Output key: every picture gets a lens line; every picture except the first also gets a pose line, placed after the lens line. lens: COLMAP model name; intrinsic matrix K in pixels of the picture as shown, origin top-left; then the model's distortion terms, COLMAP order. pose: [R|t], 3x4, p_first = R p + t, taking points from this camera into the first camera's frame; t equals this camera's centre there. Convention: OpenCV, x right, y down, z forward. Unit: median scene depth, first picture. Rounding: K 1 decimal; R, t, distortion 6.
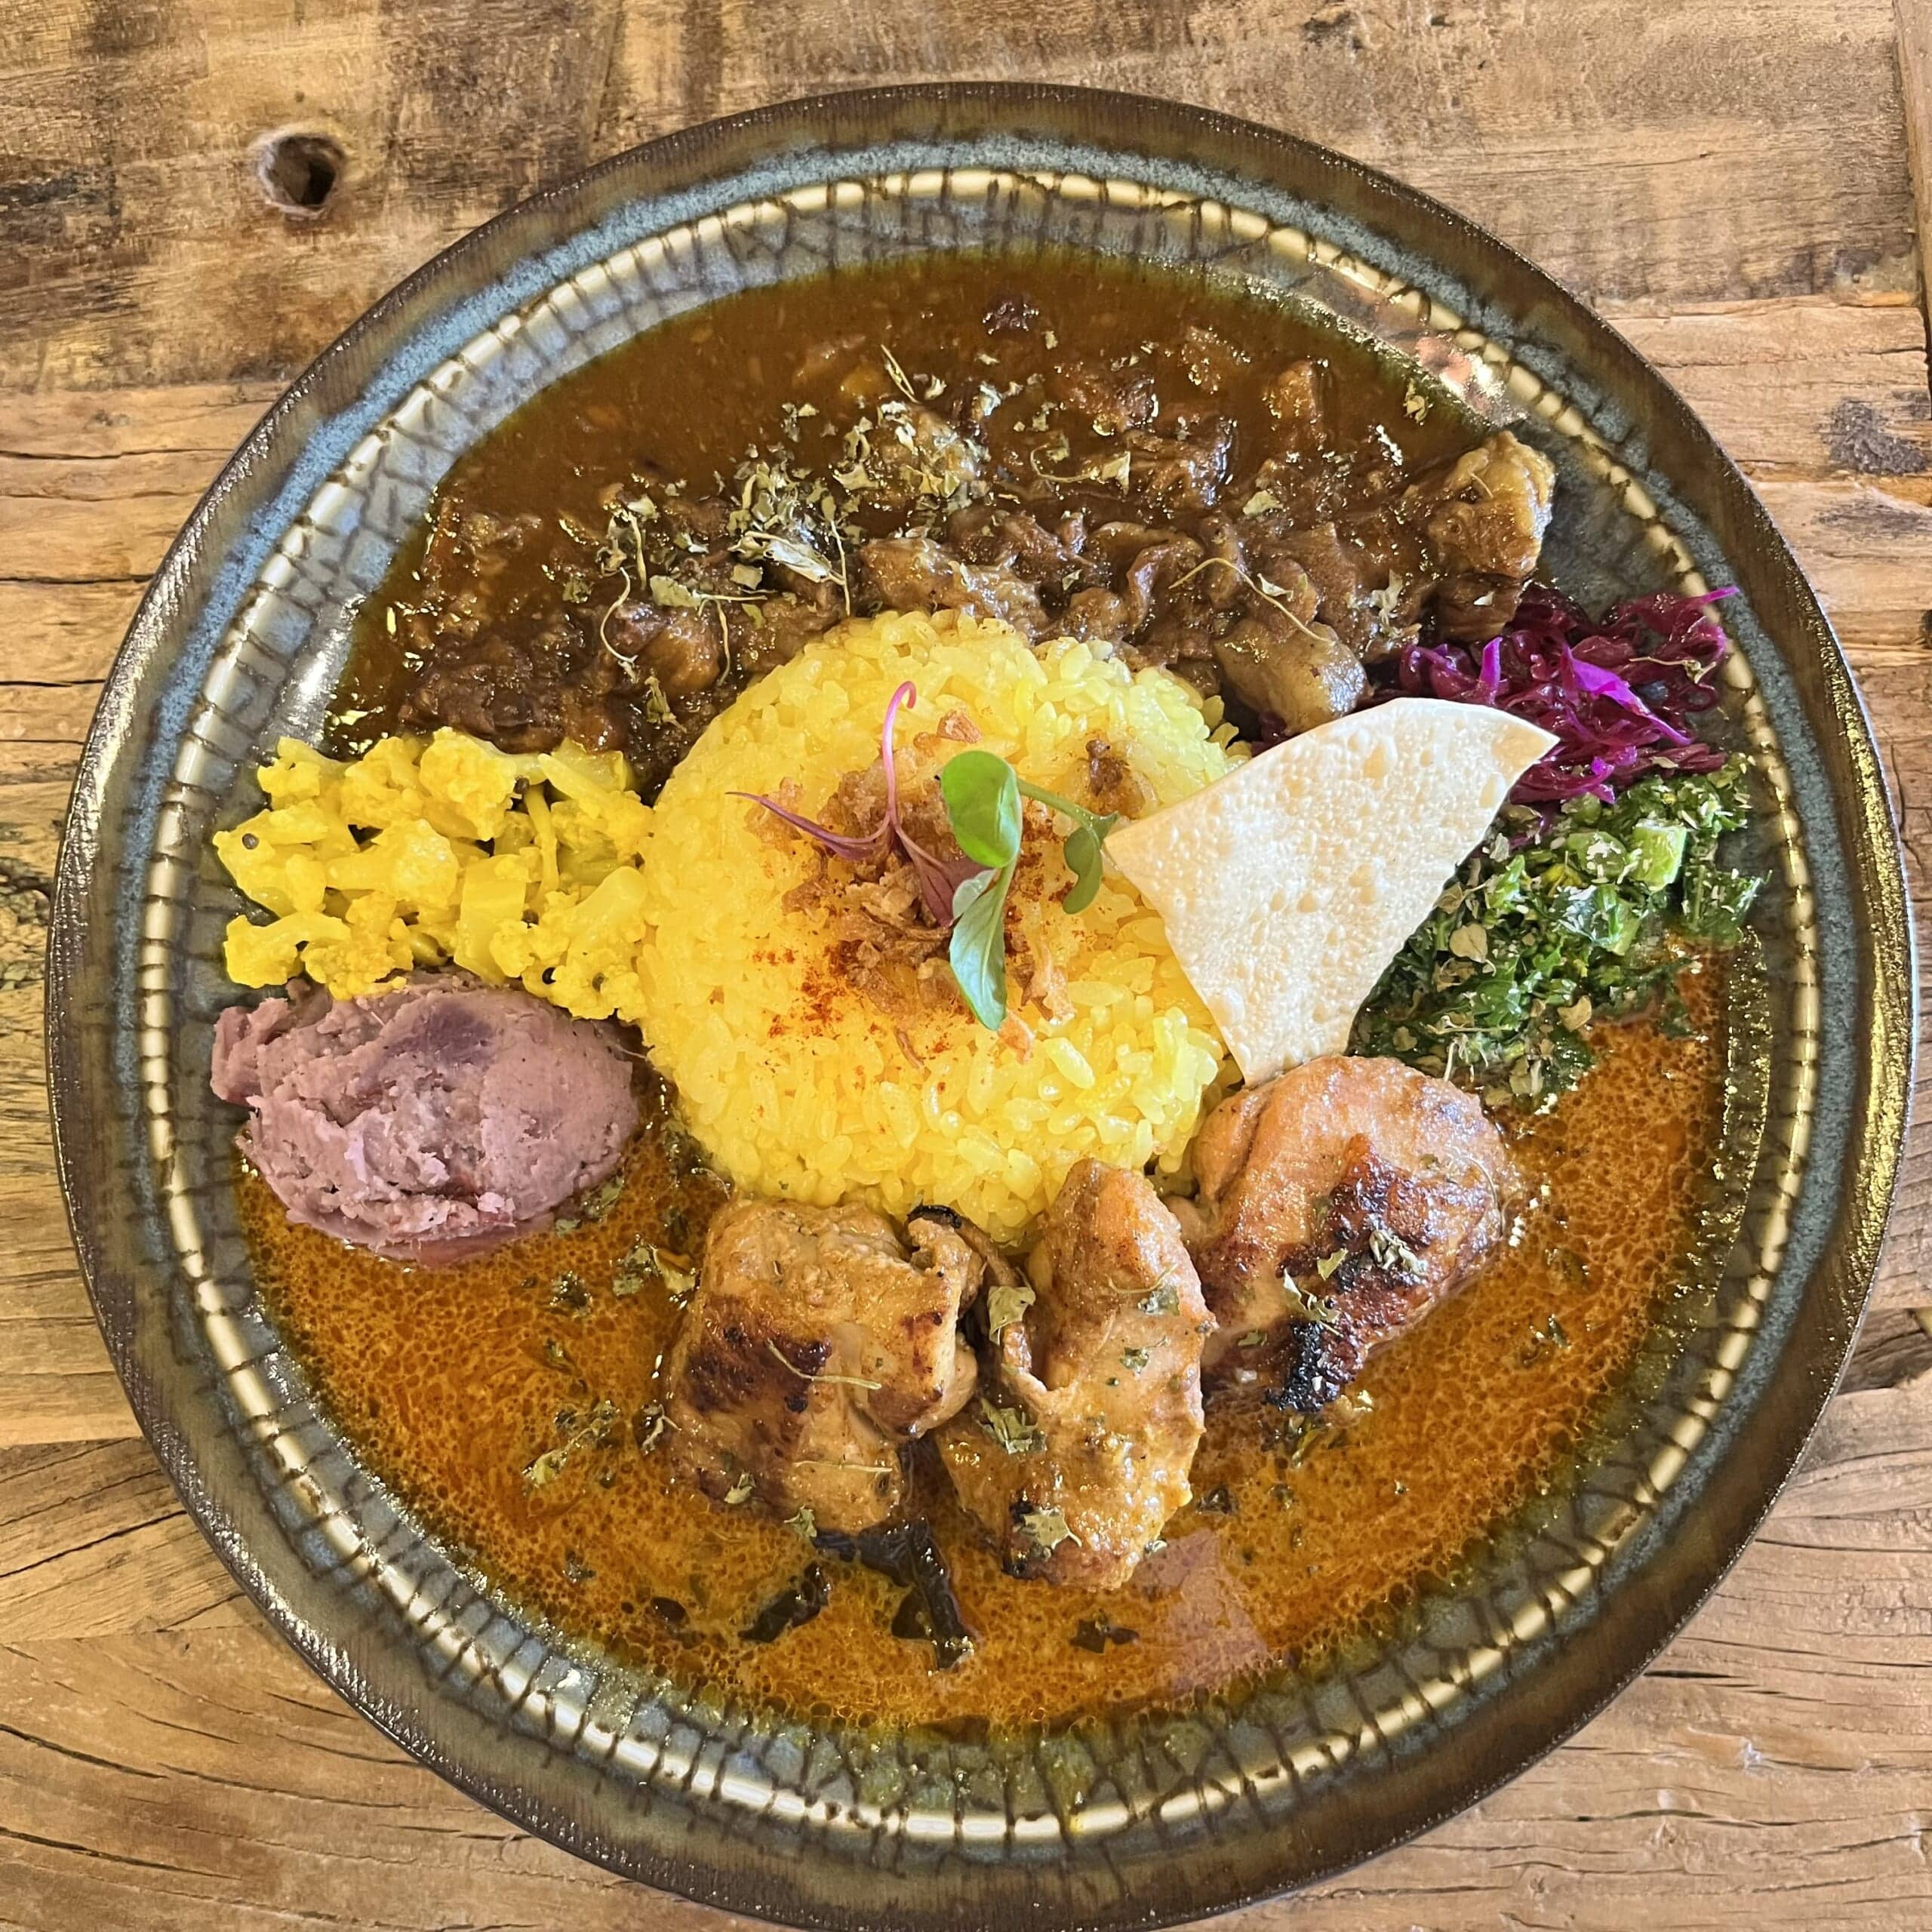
lens RADIAL K [[2069.5, 0, 958.2], [0, 2069.5, 940.3], [0, 0, 1]] dist [0.013867, -0.058829]
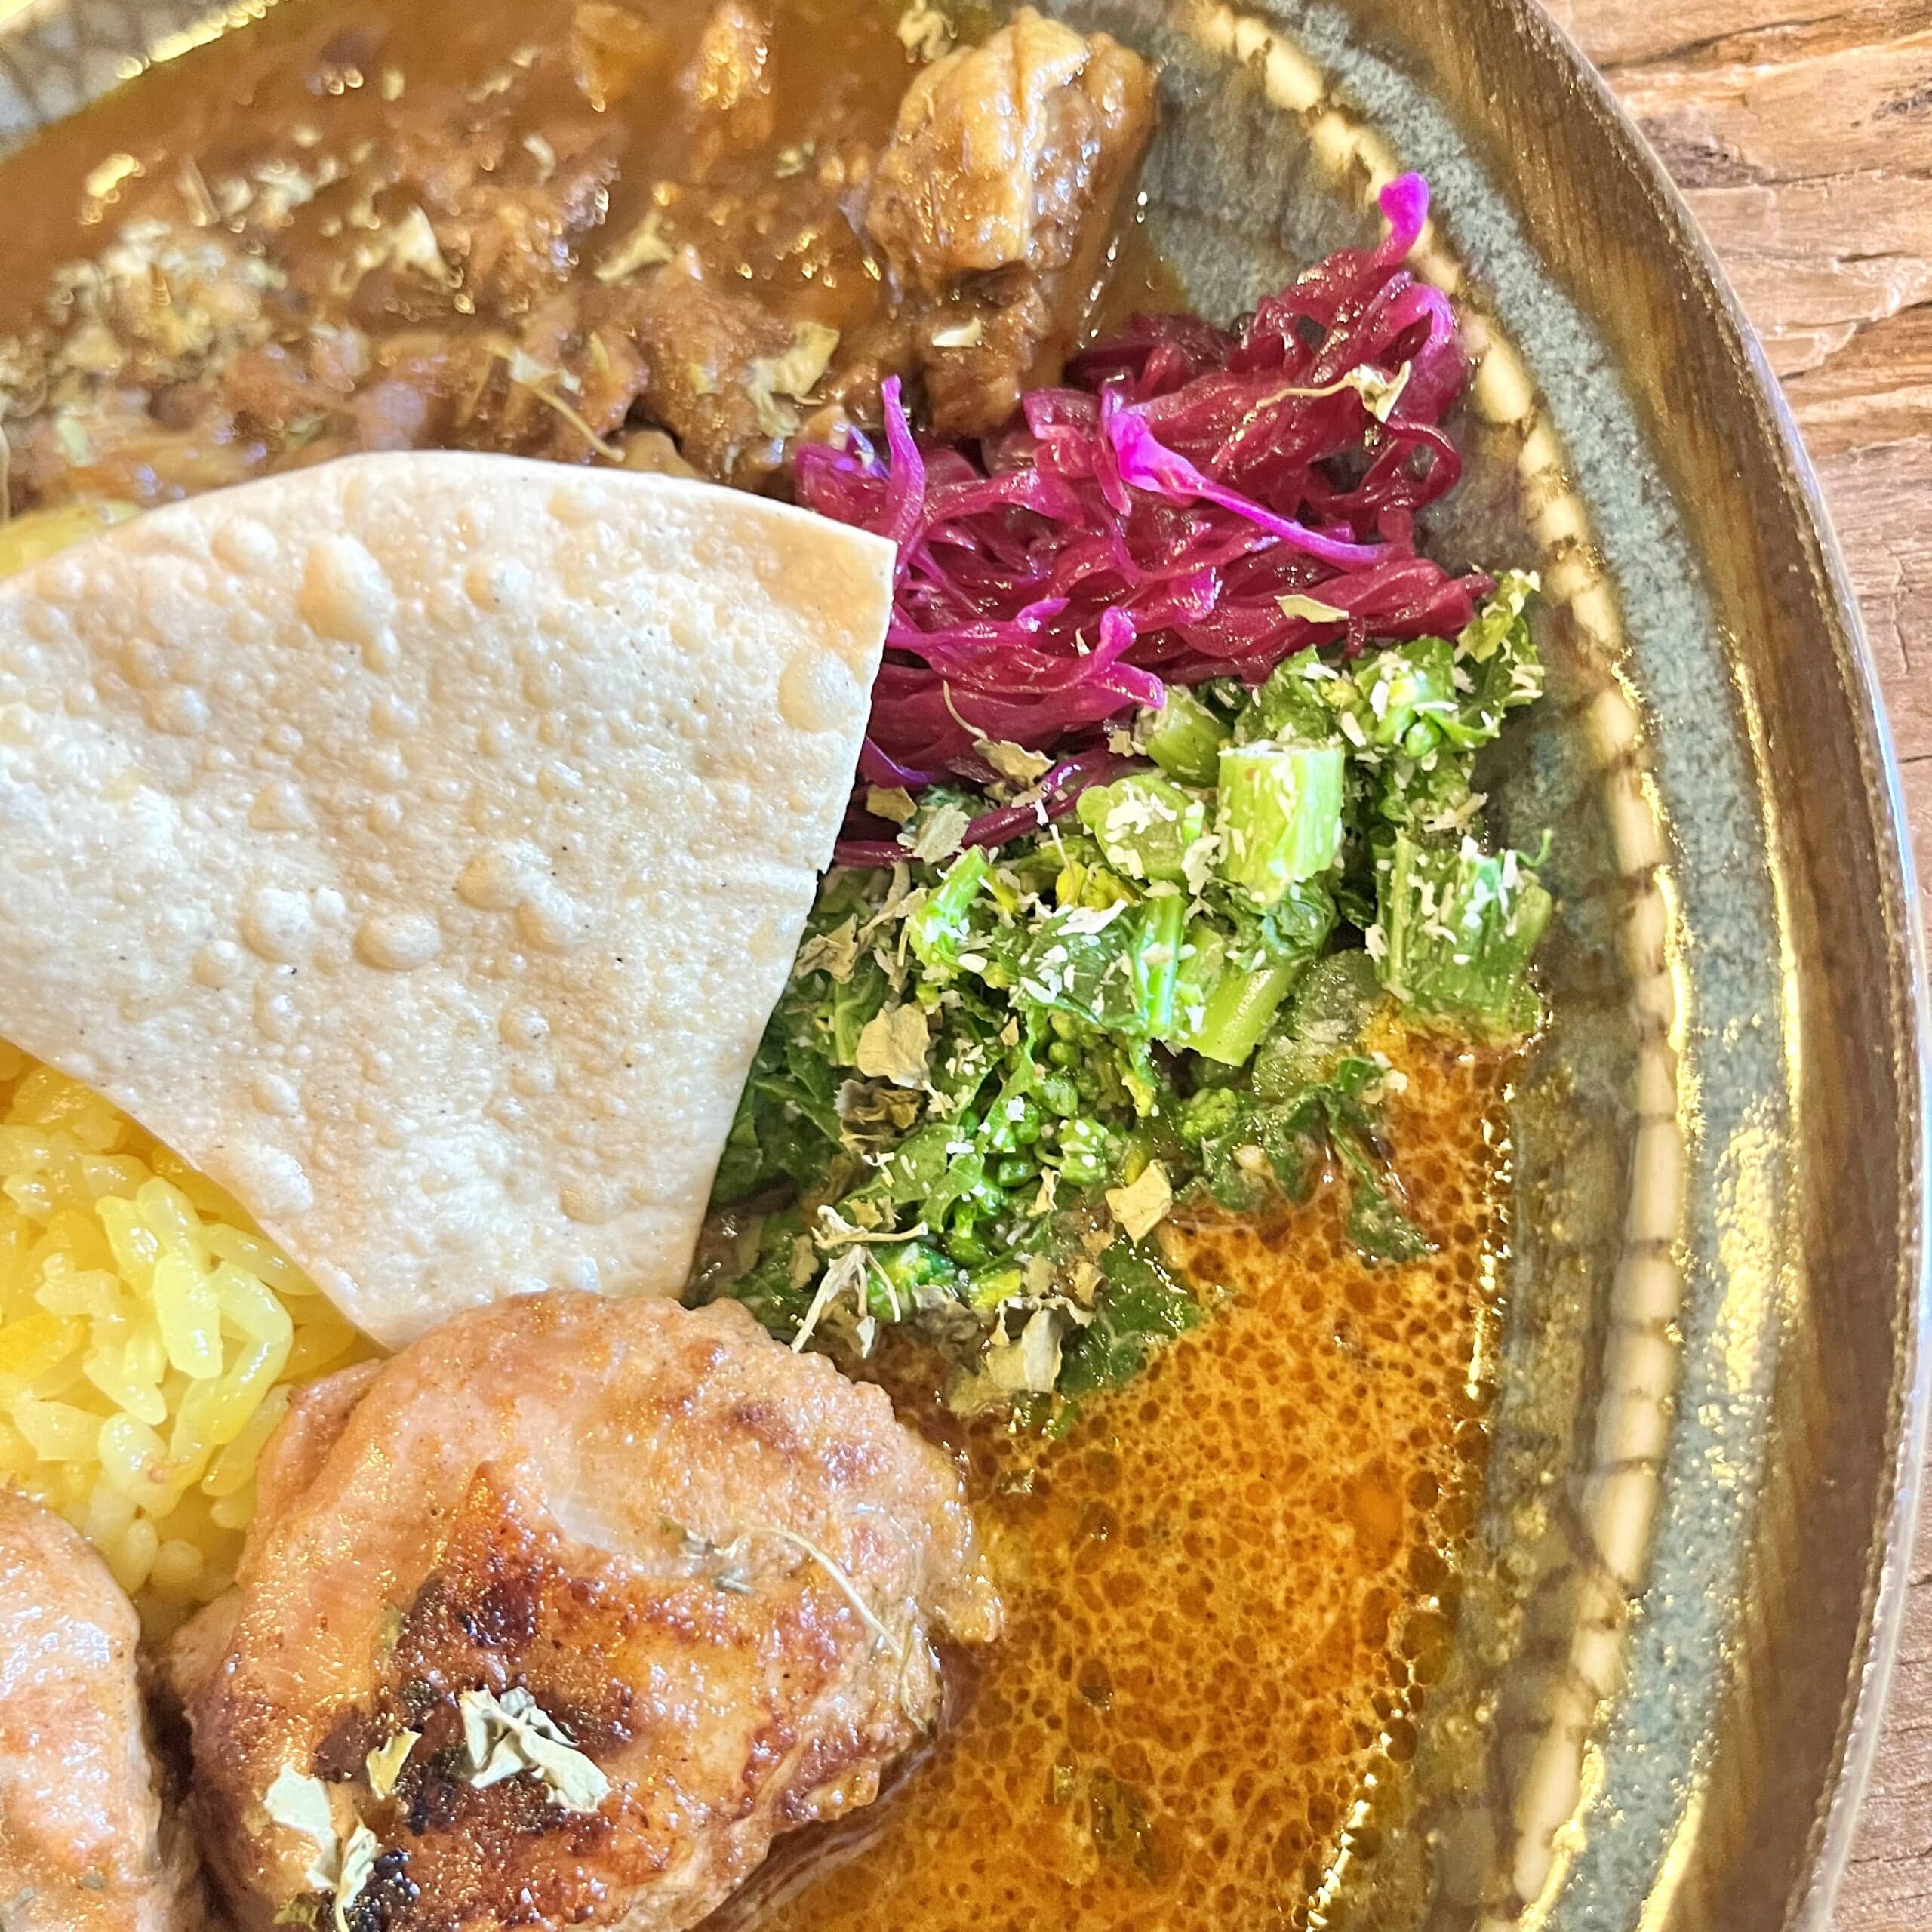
lens RADIAL K [[1953.5, 0, 966.0], [0, 1953.5, 966.0], [0, 0, 1]] dist [-0.009005, -0.015182]
pose [[0.916243, -0.049895, -0.397504, 0.432859], [-0.000114, 0.992182, -0.124802, 0.037635], [0.400623, 0.114395, 0.909074, 0.613893]]
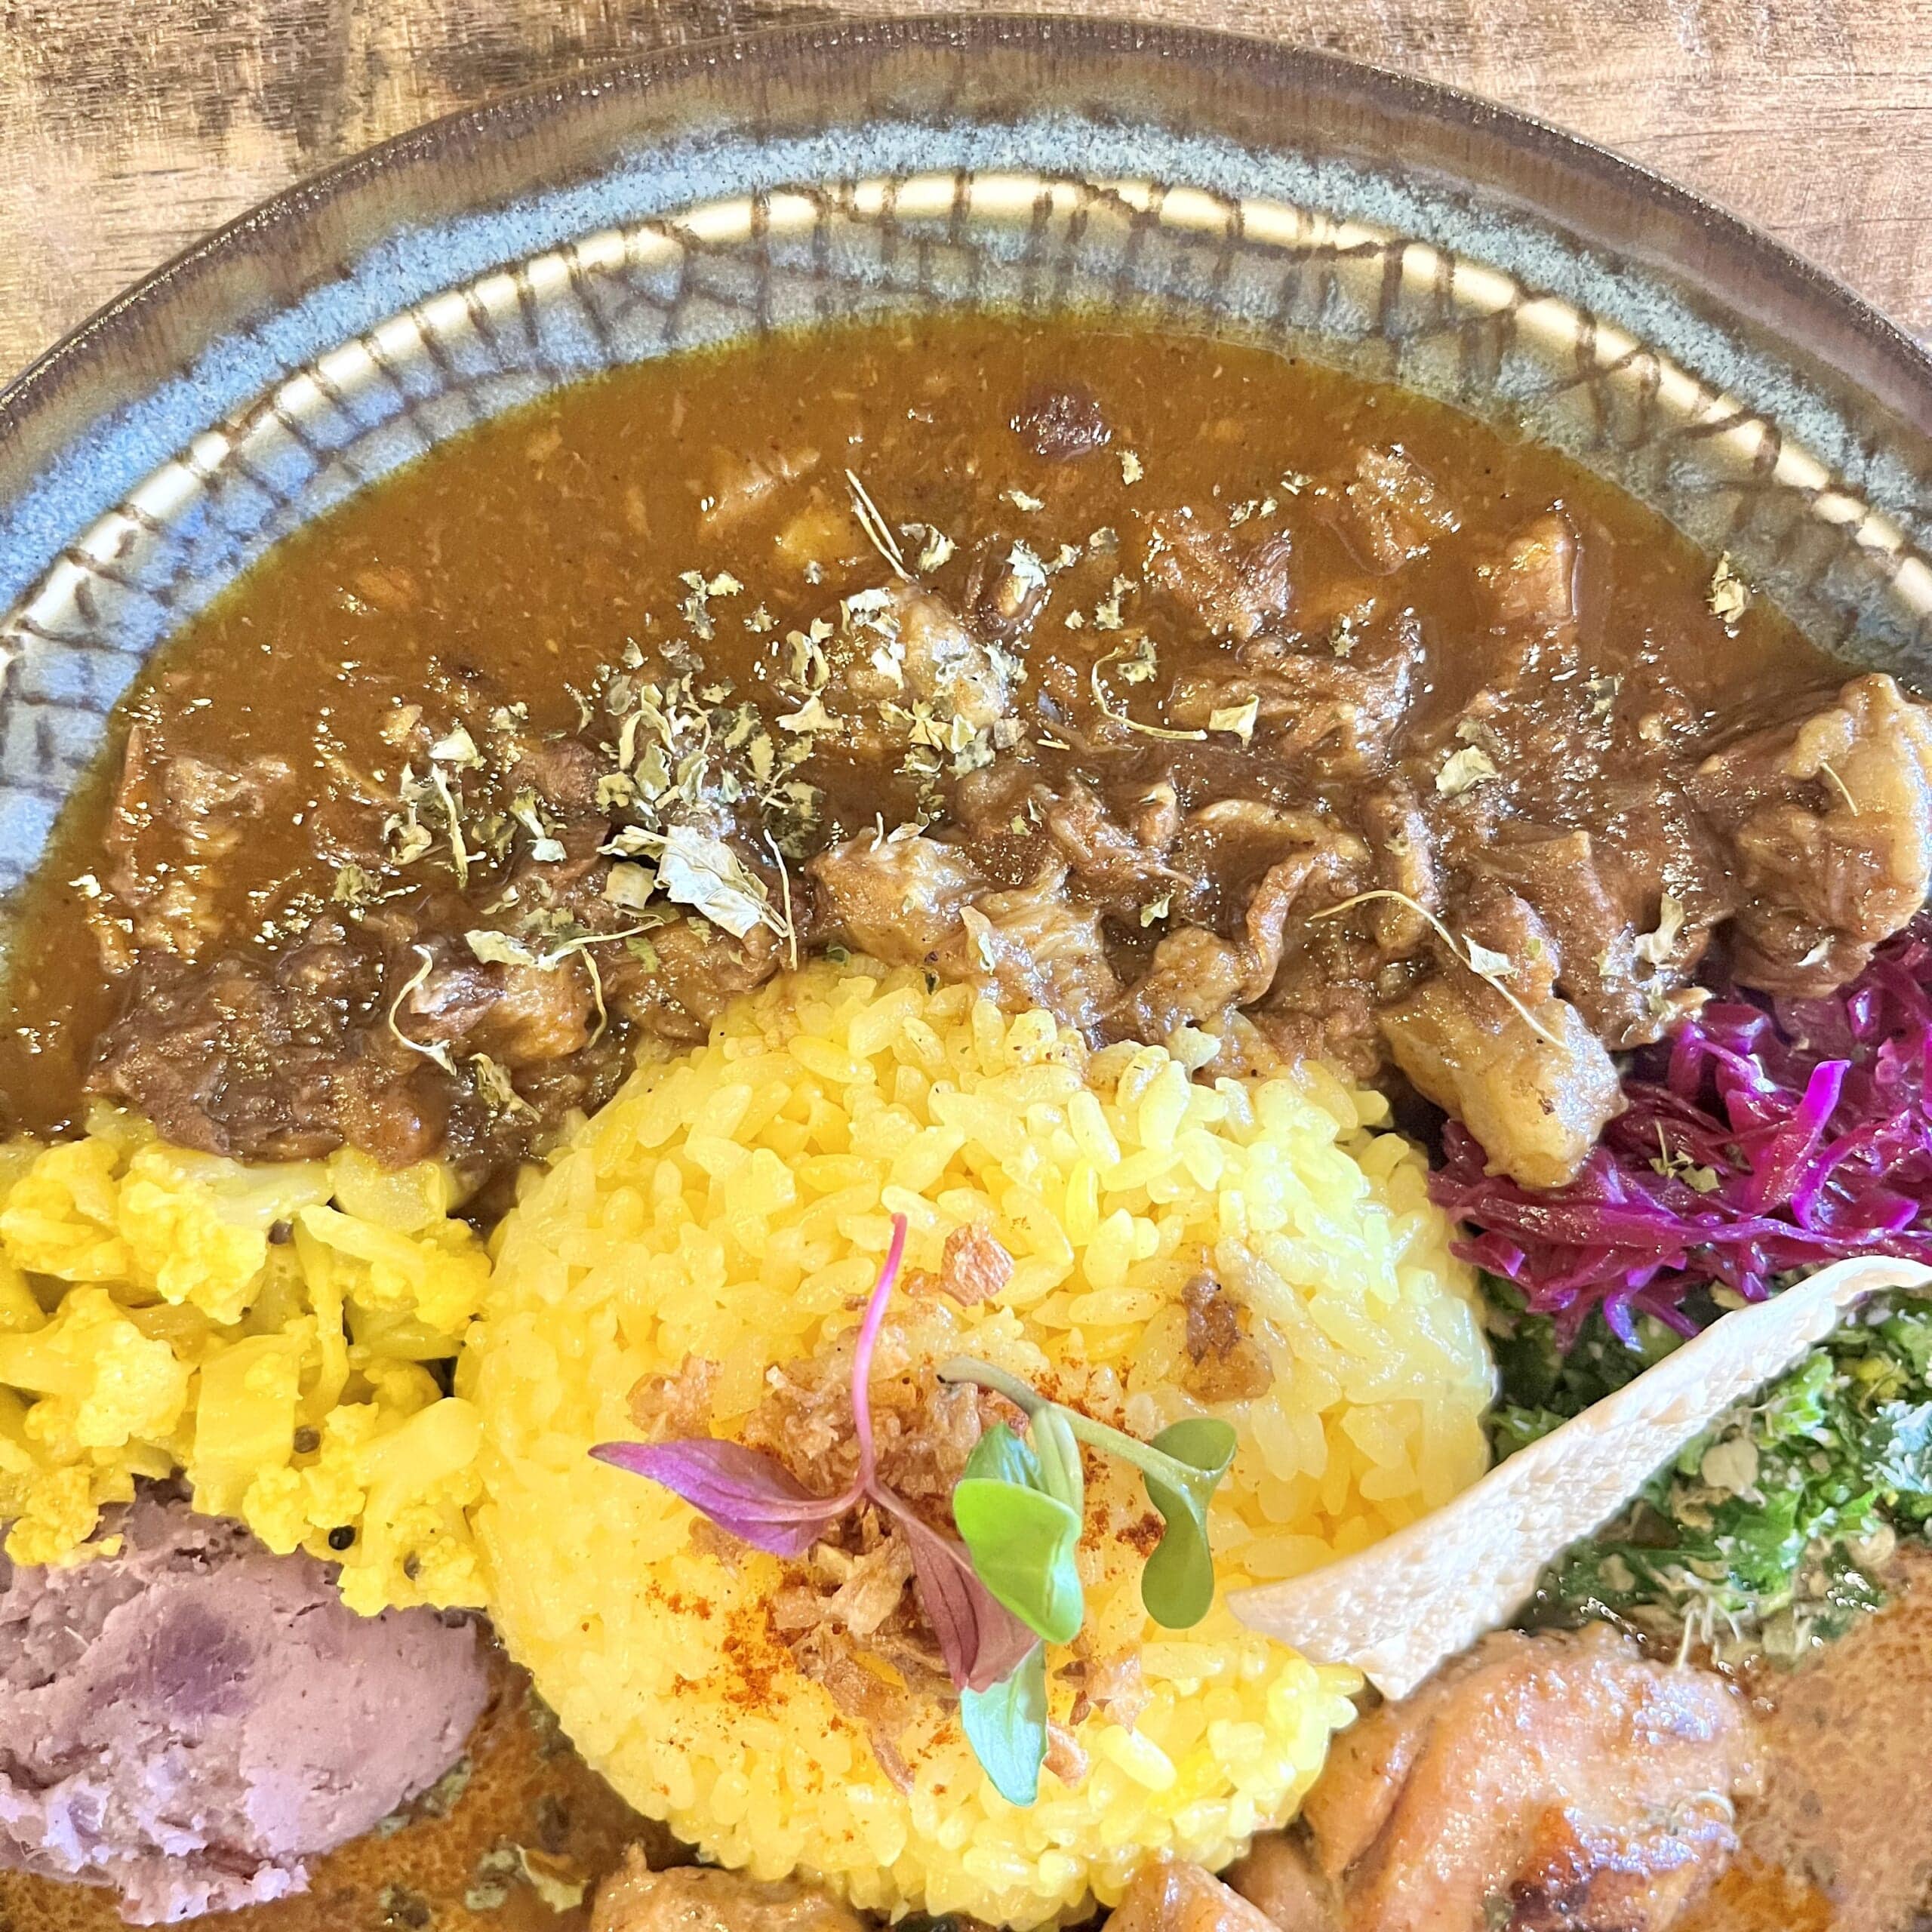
lens RADIAL K [[2069.5, 0, 958.2], [0, 2069.5, 940.3], [0, 0, 1]] dist [0.013867, -0.058829]
pose [[0.999723, 0.009926, 0.021317, -0.017475], [-0.015467, 0.960409, 0.278163, -0.342166], [-0.017712, -0.278416, 0.960297, 0.411936]]
